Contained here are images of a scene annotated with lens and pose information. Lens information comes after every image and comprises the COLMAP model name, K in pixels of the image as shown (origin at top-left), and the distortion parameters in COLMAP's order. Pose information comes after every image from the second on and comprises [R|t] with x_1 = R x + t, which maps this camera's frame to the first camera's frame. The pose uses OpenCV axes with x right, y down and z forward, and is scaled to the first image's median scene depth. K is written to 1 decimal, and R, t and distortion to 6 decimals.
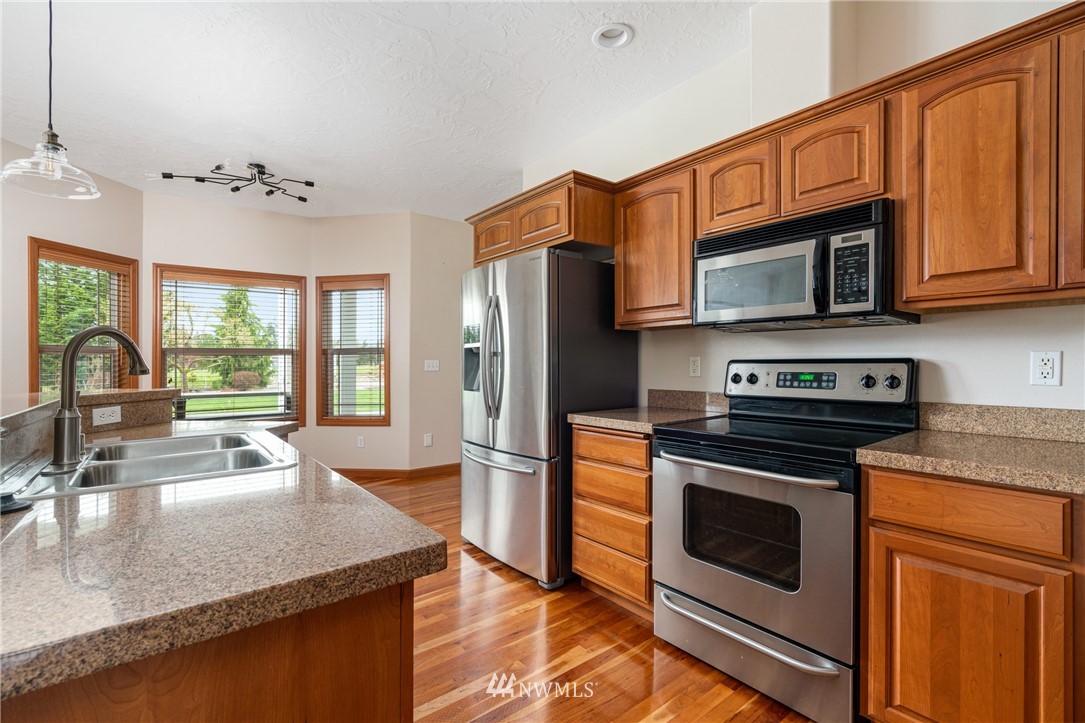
lens RADIAL K [[491.0, 0, 538.4], [0, 491.0, 365.5], [0, 0, 1]] dist [-0.001456, 0.000944]
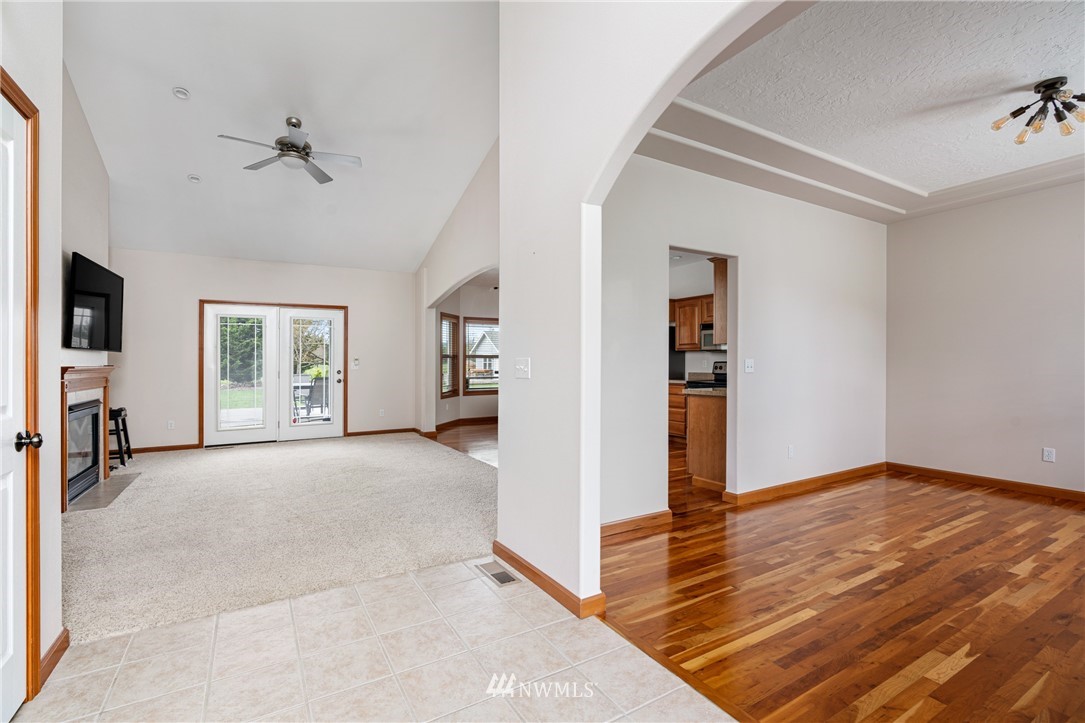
lens RADIAL K [[491.0, 0, 549.2], [0, 491.0, 360.8], [0, 0, 1]] dist [-0.001456, 0.000944]
pose [[0.992820, 0.002348, -0.119599, -0.291254], [-0.003106, 0.999976, -0.006146, 0.005880], [0.119582, 0.006473, 0.992803, -2.394776]]
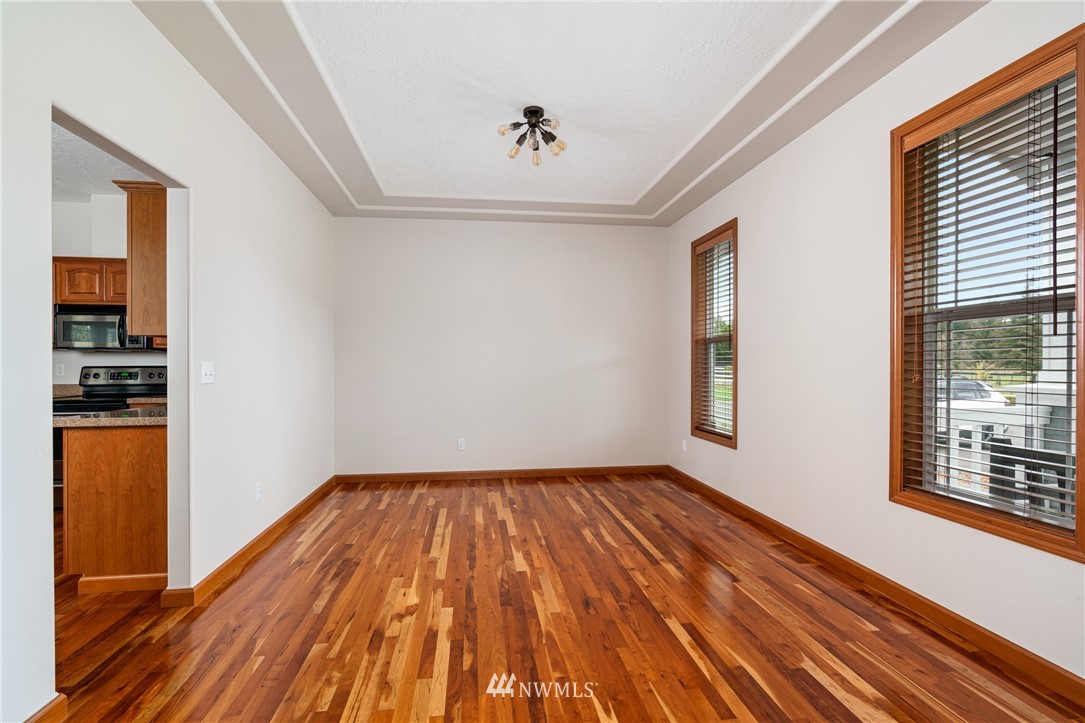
lens RADIAL K [[491.0, 0, 538.3], [0, 491.0, 368.2], [0, 0, 1]] dist [-0.001456, 0.000944]
pose [[0.526134, 0.000257, 0.850401, -0.336976], [0.002865, 0.999994, -0.002075, 0.006007], [-0.850397, 0.003529, 0.526130, -1.701783]]
